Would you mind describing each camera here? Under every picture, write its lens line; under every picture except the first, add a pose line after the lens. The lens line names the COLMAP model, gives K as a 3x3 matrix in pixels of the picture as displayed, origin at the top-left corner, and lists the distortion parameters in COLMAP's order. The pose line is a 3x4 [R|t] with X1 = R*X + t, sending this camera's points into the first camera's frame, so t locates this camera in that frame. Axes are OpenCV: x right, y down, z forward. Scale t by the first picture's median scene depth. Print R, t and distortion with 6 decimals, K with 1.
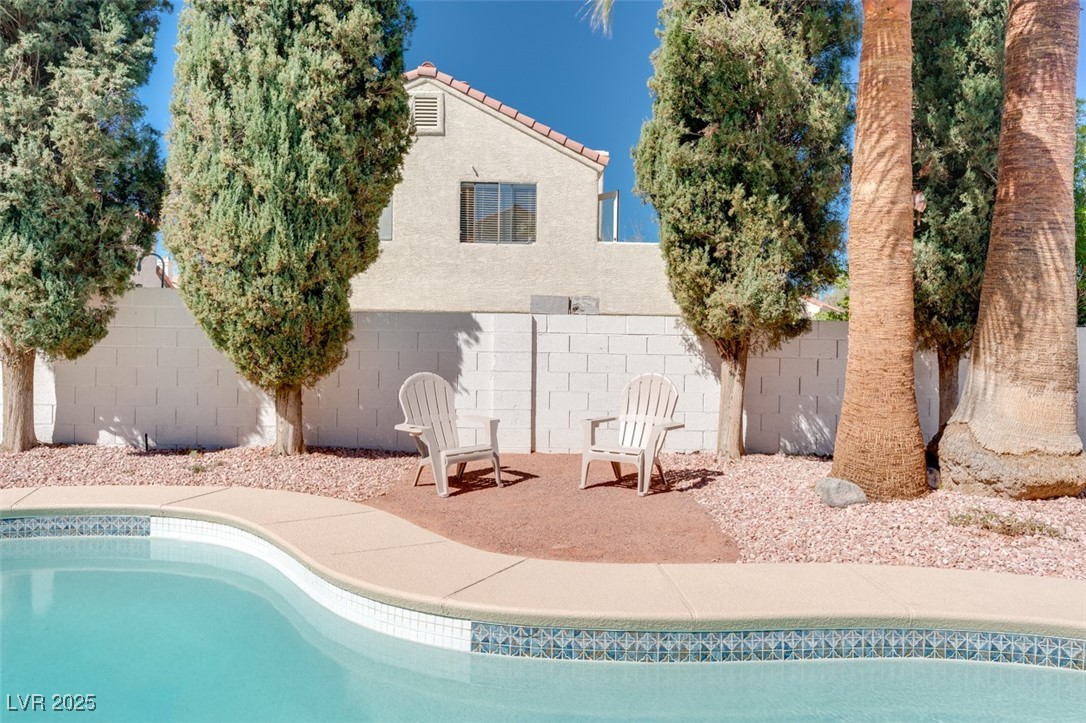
lens RADIAL K [[845.7, 0, 543.0], [0, 845.7, 361.5], [0, 0, 1]] dist [0.002286, 0.000885]
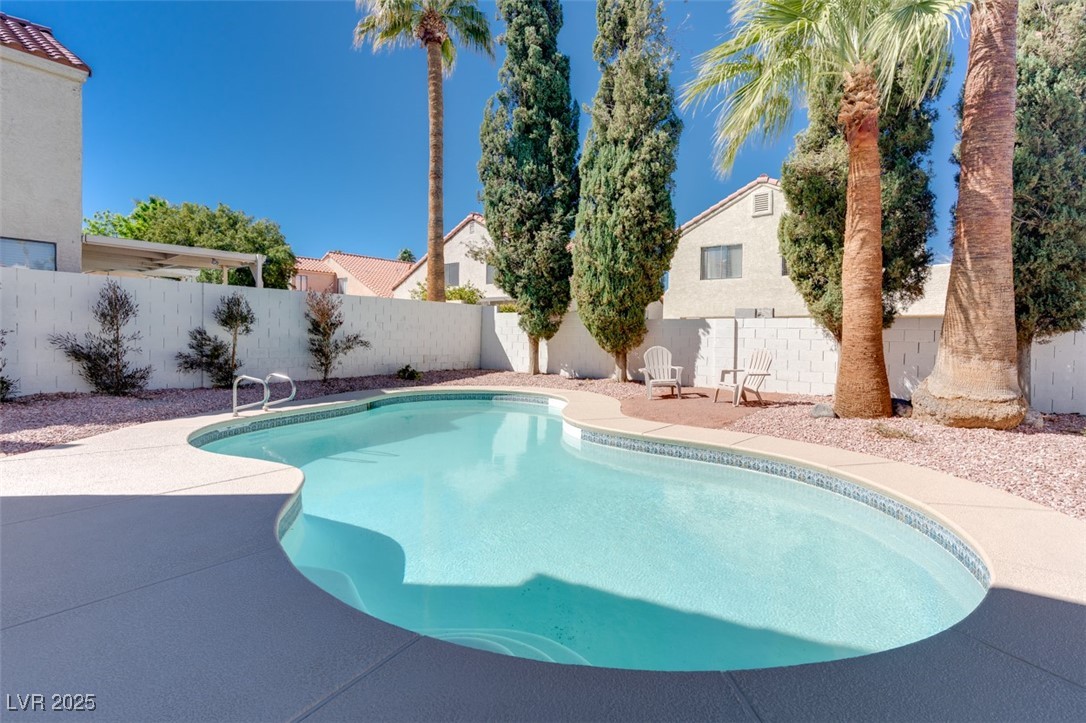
lens RADIAL K [[519.3, 0, 549.0], [0, 519.3, 344.2], [0, 0, 1]] dist [0.000647, 0.000126]
pose [[0.755030, 0.008231, -0.655638, 0.517145], [-0.014073, 0.999894, -0.003654, 0.015710], [0.655539, 0.011985, 0.755066, -0.209980]]
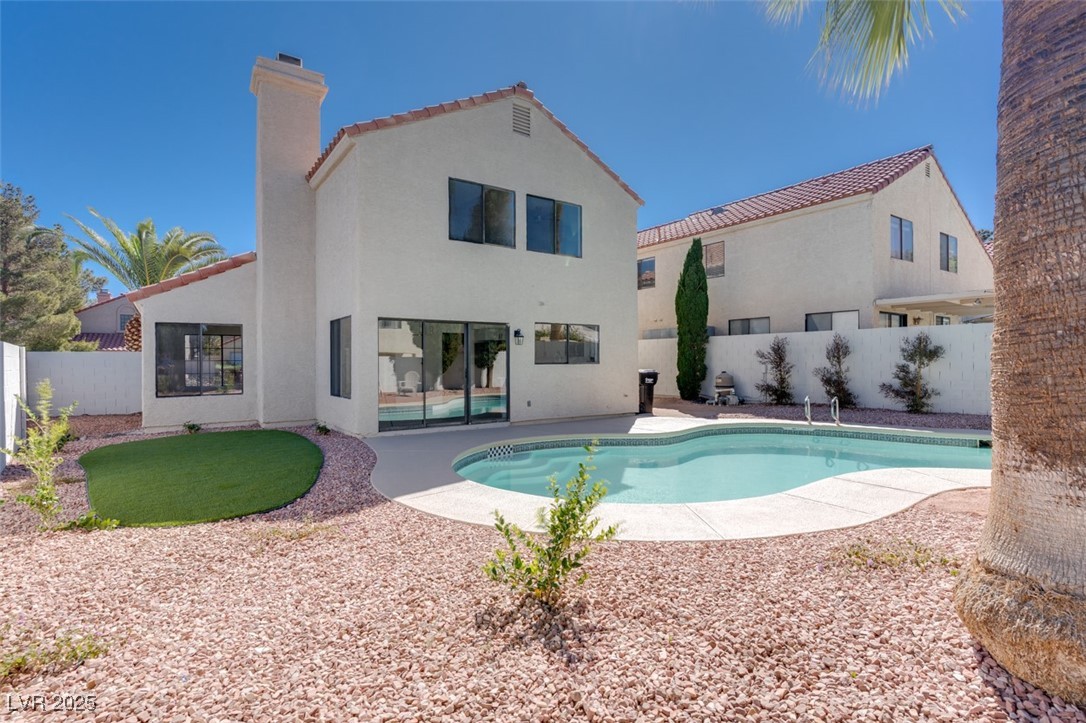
lens RADIAL K [[530.2, 0, 543.0], [0, 530.2, 361.5], [0, 0, 1]] dist [-0.000141, -0.000023]
pose [[-0.842829, -0.012823, -0.538029, 0.843905], [-0.015563, 0.999879, 0.000548, -0.004145], [0.537957, 0.008835, -0.842926, 0.929430]]
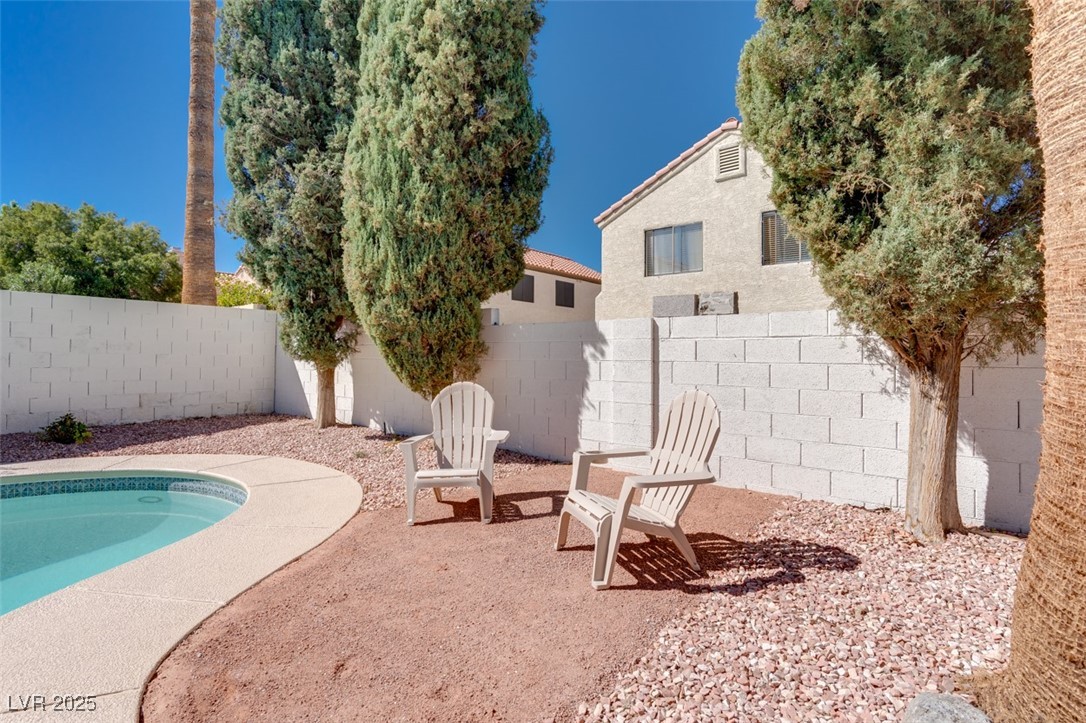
lens RADIAL K [[525.2, 0, 516.7], [0, 525.2, 350.0], [0, 0, 1]] dist [0.004475, 0.000511]
pose [[0.738429, -0.019639, -0.674046, 0.291734], [-0.005109, 0.999384, -0.034715, -0.002848], [0.674312, 0.029079, 0.737873, 0.576067]]
